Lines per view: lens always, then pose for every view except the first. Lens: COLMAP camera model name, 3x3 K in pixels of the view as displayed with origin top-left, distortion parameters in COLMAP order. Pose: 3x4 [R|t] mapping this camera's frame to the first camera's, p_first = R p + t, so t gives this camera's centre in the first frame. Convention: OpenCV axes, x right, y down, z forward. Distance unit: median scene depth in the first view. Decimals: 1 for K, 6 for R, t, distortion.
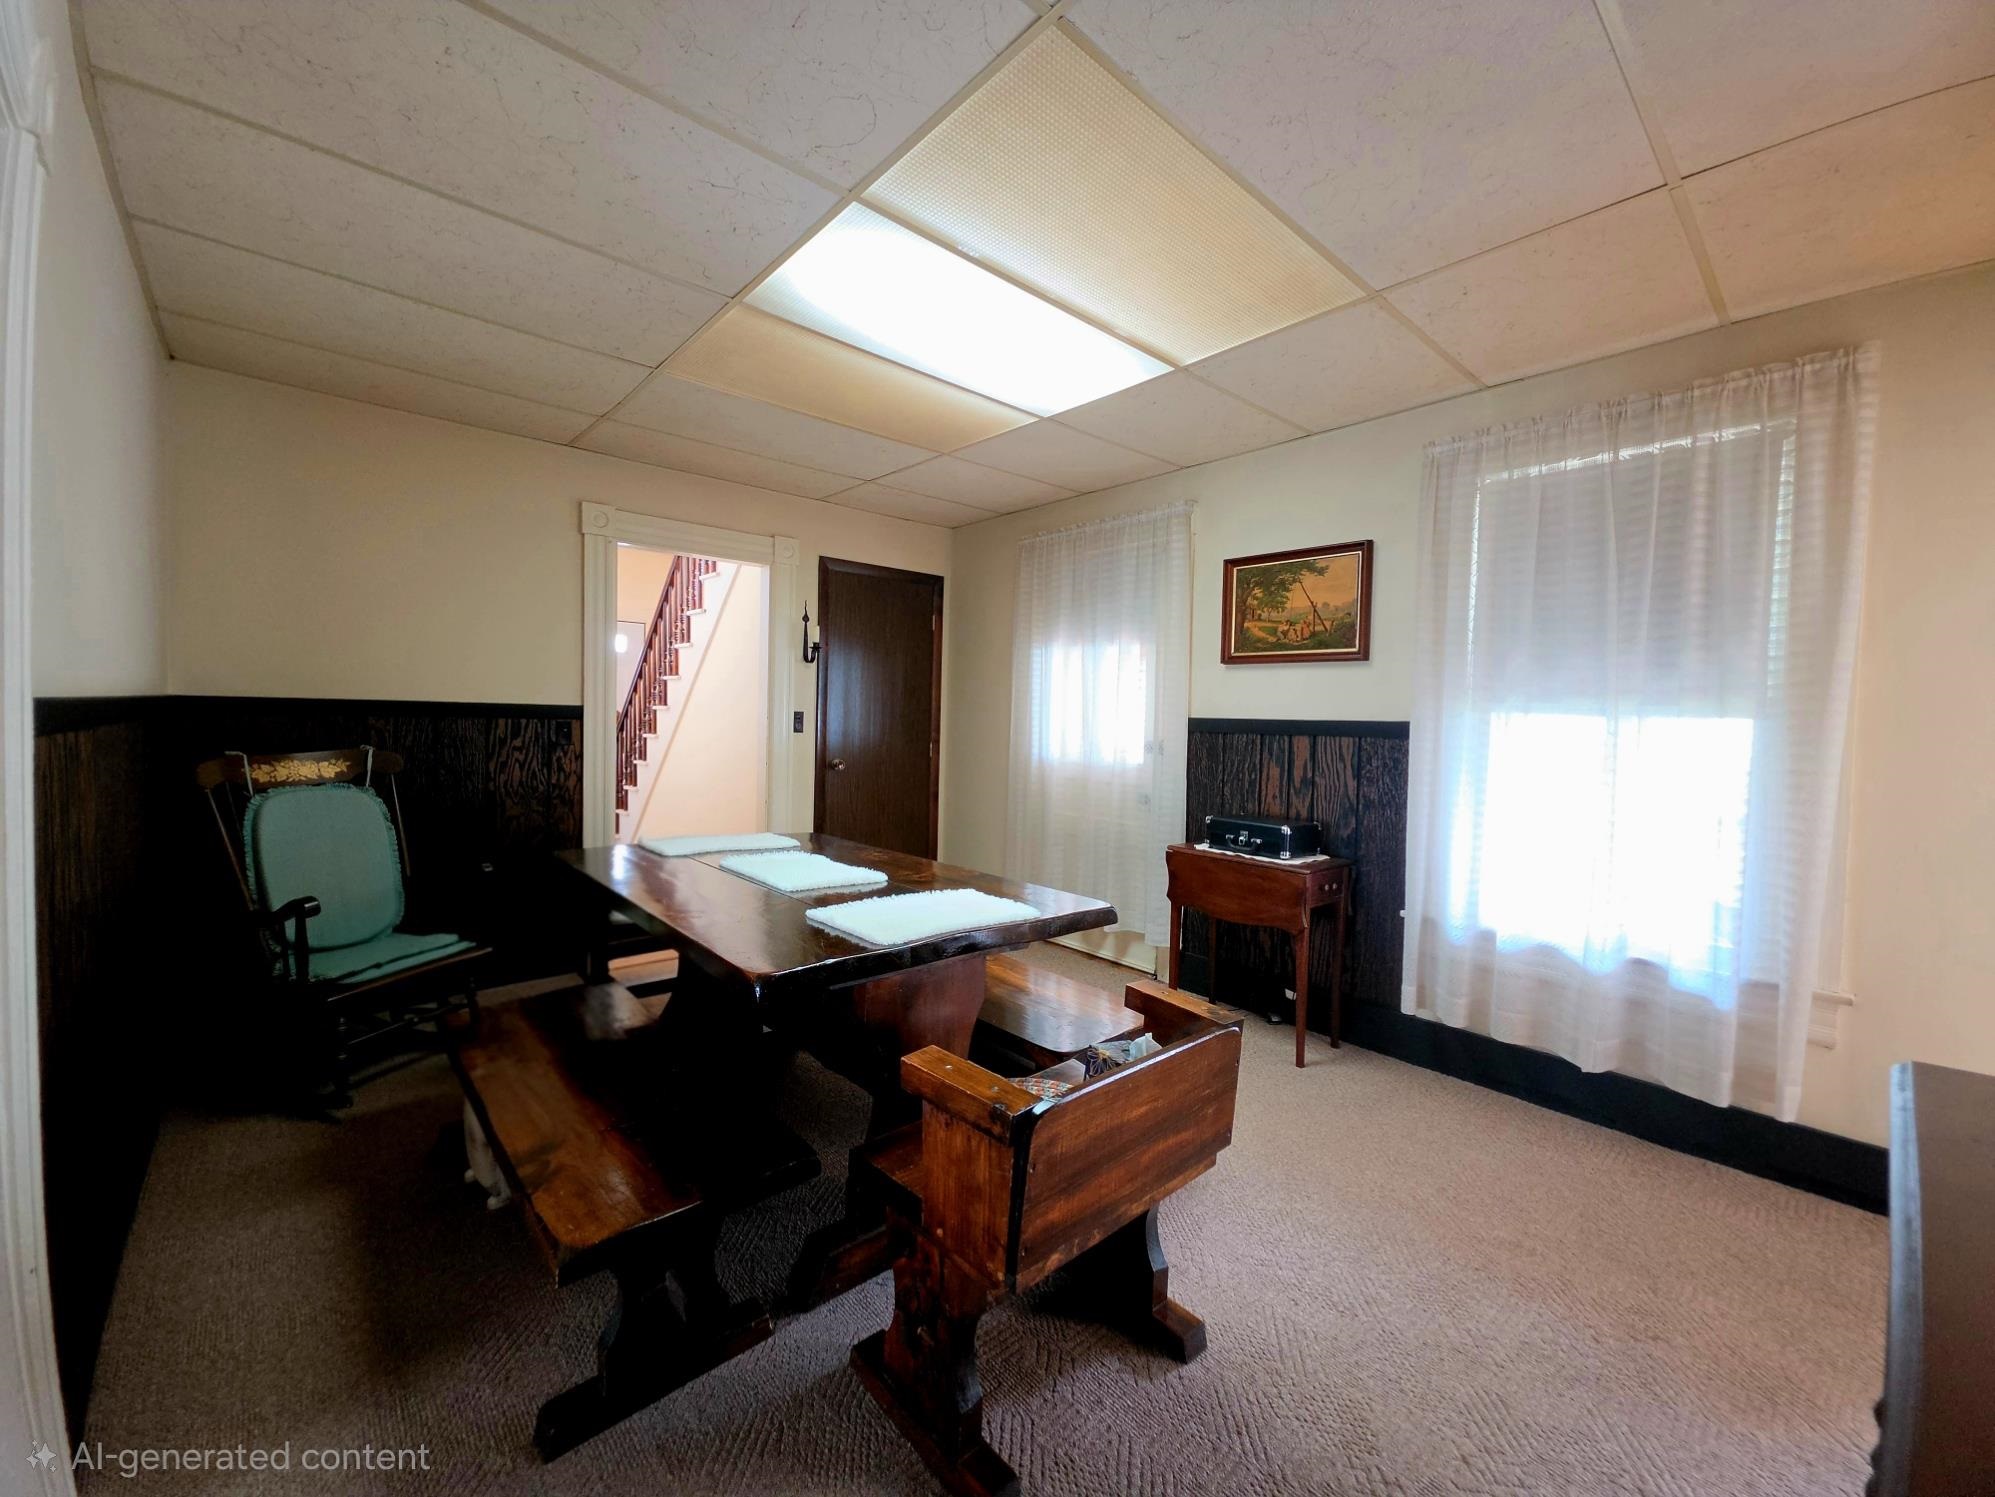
lens RADIAL K [[791.6, 0, 1000.9], [0, 791.6, 742.7], [0, 0, 1]] dist [0.006721, -0.004320]
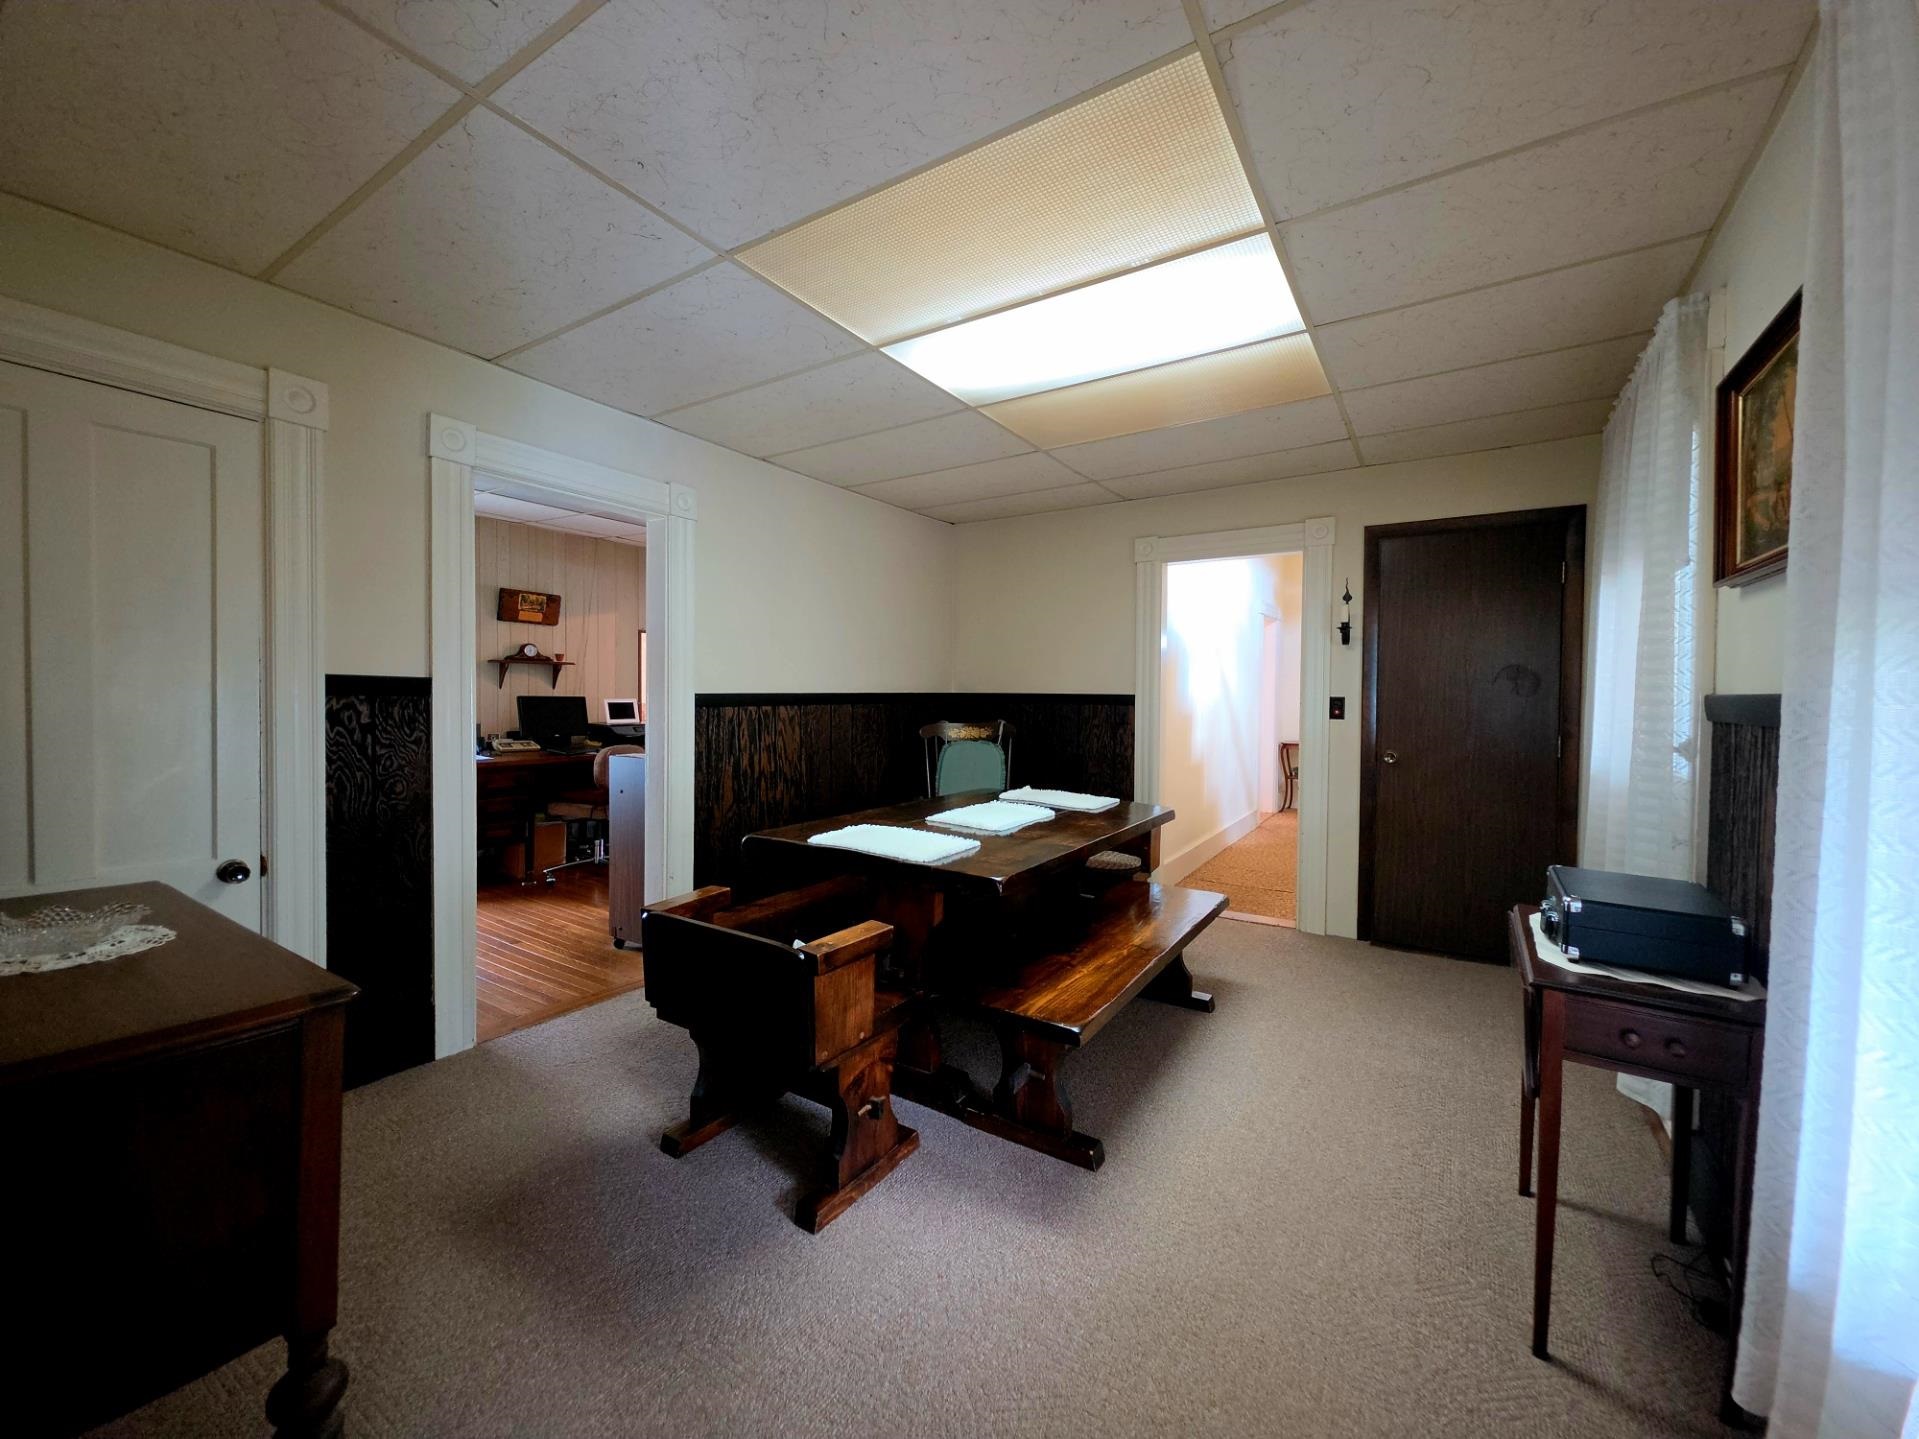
lens RADIAL K [[761.4, 0, 966.3], [0, 761.4, 711.9], [0, 0, 1]] dist [0.006721, -0.004320]
pose [[0.262499, 0.003932, -0.964924, 0.655196], [-0.031039, 0.999509, -0.004371, -0.004702], [0.964433, 0.031097, 0.262492, 0.429164]]
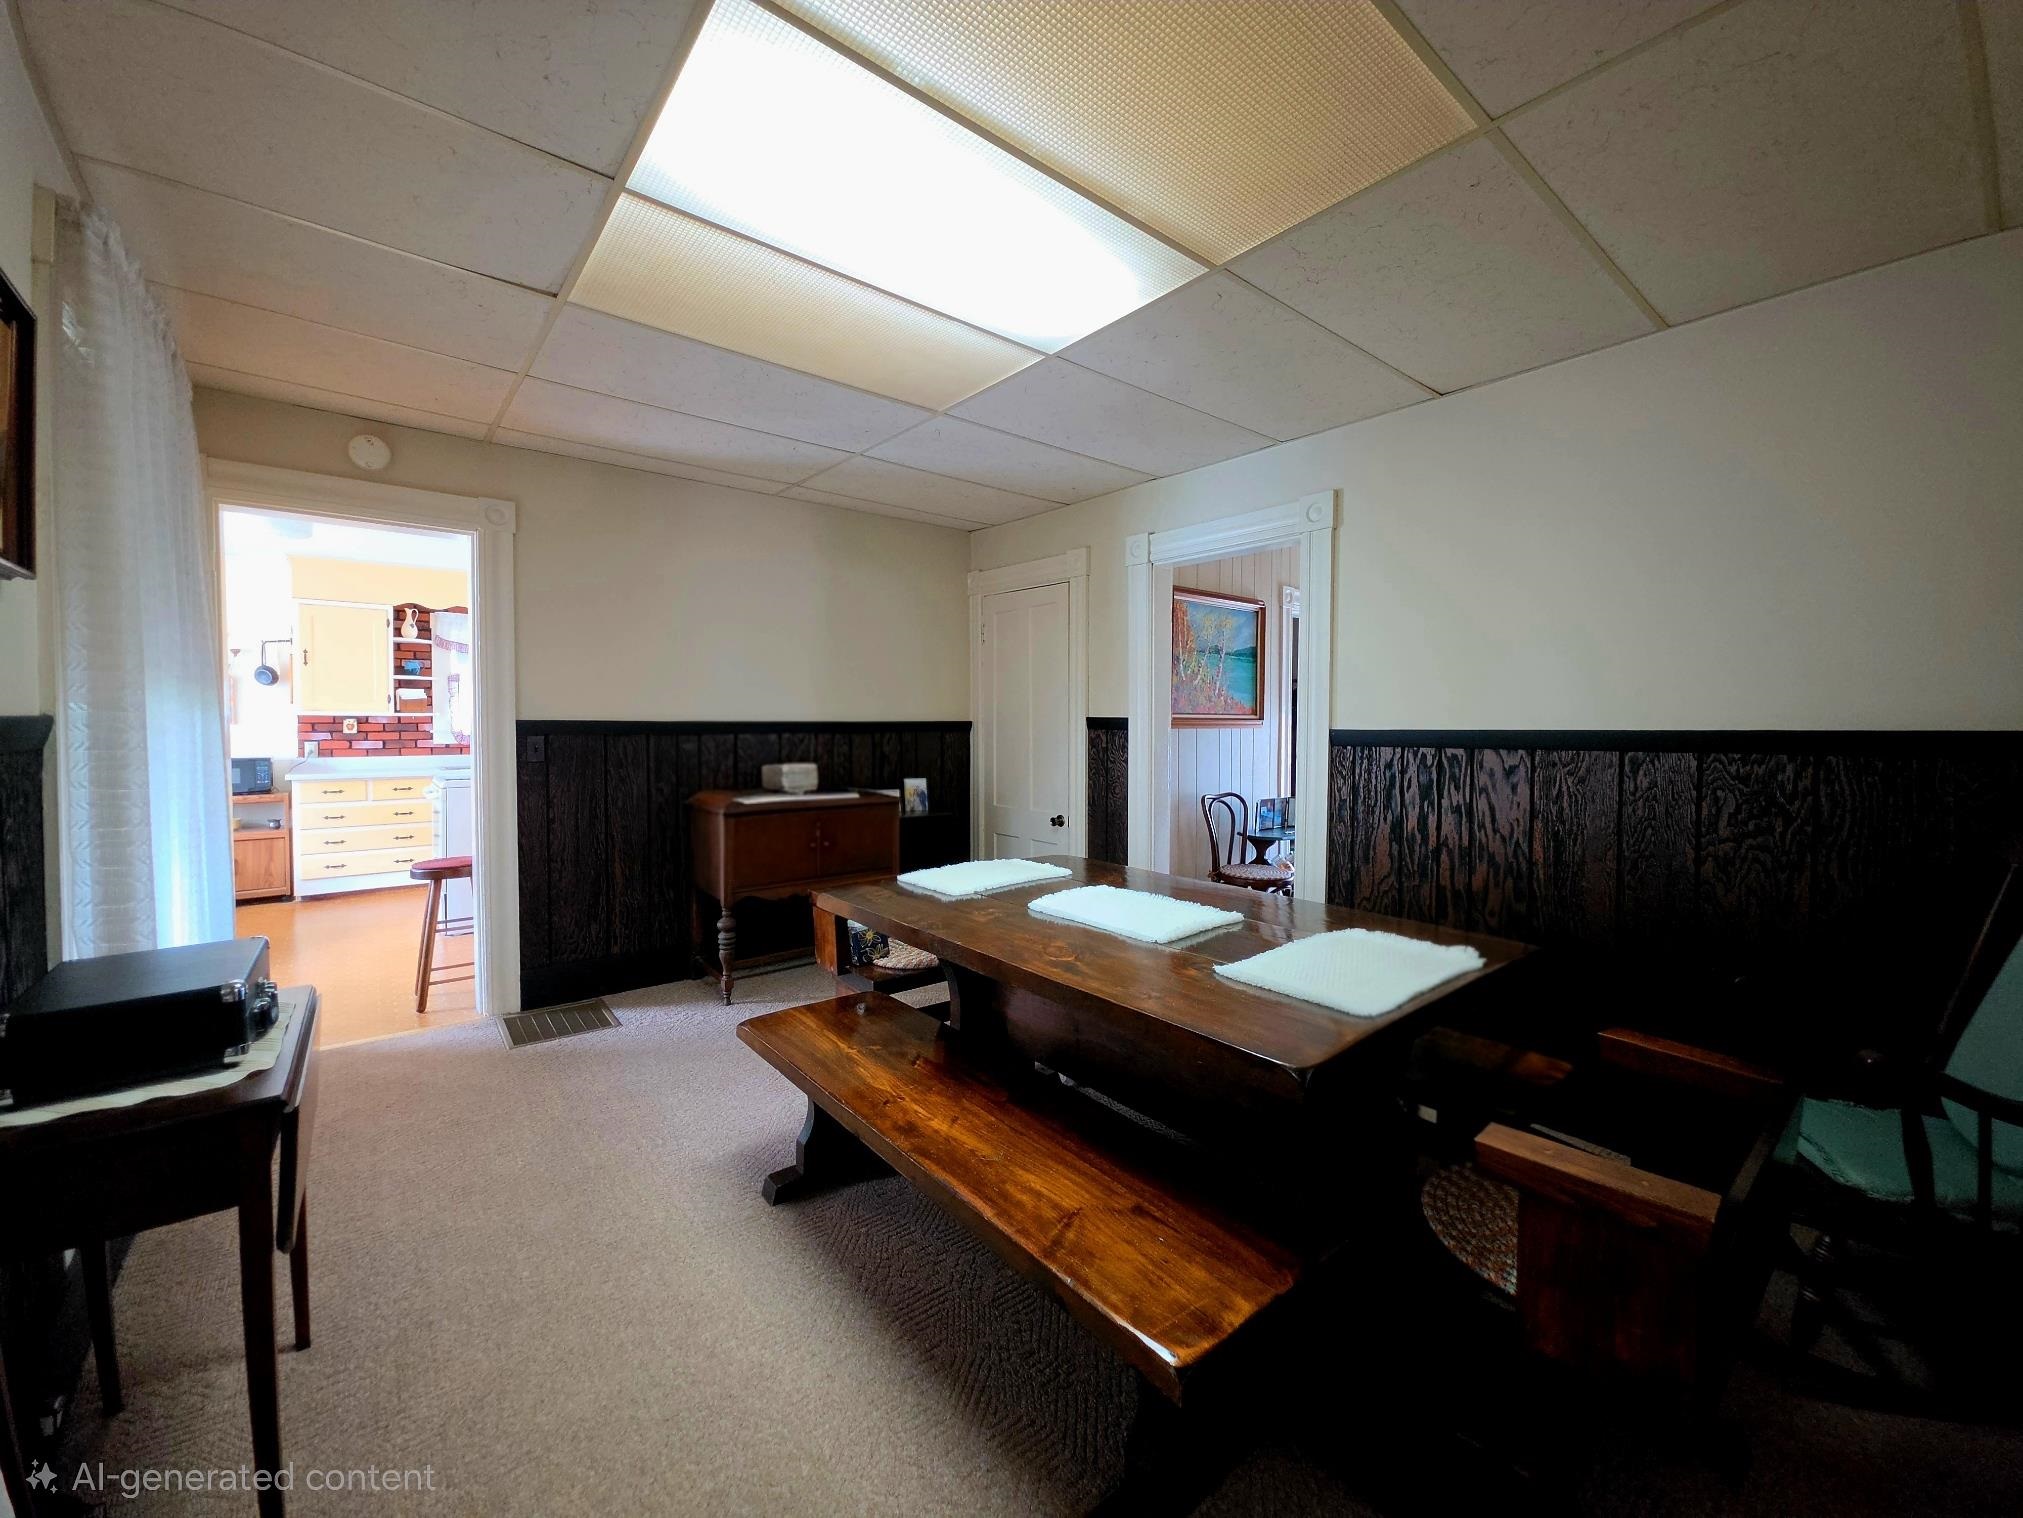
lens RADIAL K [[802.7, 0, 1014.2], [0, 802.7, 743.3], [0, 0, 1]] dist [0.006721, -0.004320]
pose [[-0.998451, -0.030605, 0.046456, -0.099362], [-0.028064, 0.998125, 0.054392, -0.046510], [-0.048033, 0.053004, -0.997438, 1.283081]]
